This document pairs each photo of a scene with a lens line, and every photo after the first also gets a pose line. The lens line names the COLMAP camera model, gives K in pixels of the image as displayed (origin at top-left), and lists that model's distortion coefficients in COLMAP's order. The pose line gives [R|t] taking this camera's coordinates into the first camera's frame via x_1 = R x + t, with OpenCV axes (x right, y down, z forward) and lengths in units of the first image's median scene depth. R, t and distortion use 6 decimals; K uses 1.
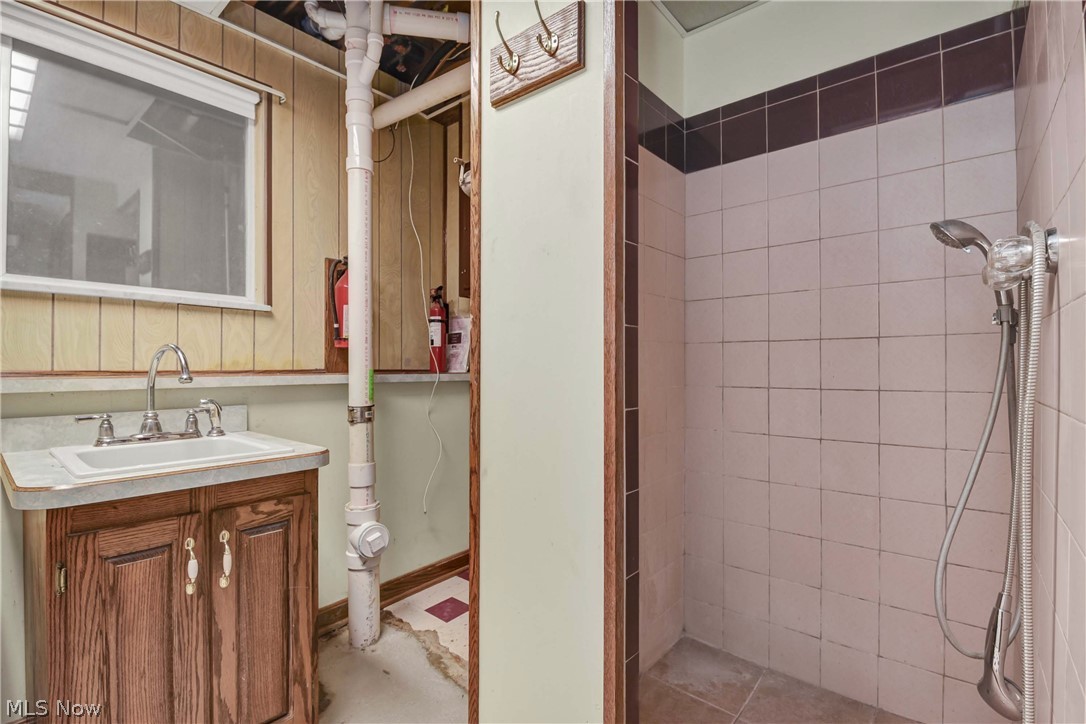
lens RADIAL K [[506.7, 0, 530.5], [0, 506.7, 362.2], [0, 0, 1]] dist [-0.001451, -0.011790]
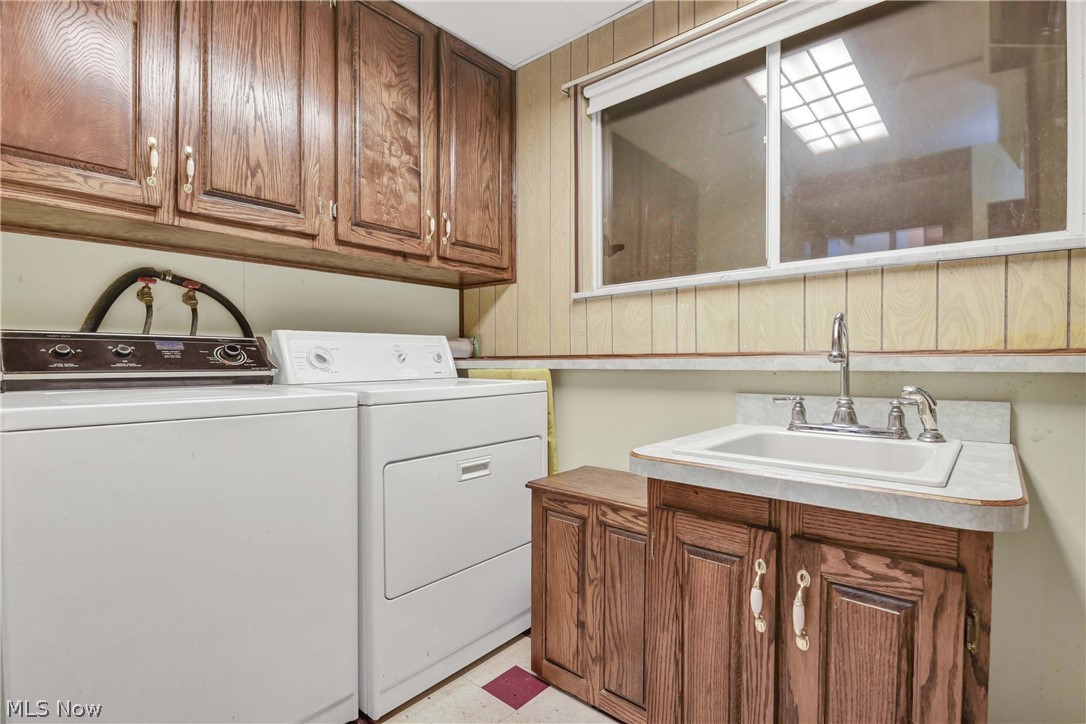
lens RADIAL K [[506.7, 0, 530.5], [0, 506.7, 362.2], [0, 0, 1]] dist [-0.001451, -0.011790]
pose [[-0.013294, 0.007077, -0.999887, 0.090767], [0.014530, 0.999871, 0.006884, 0.030272], [0.999806, -0.014437, -0.013395, 0.574161]]
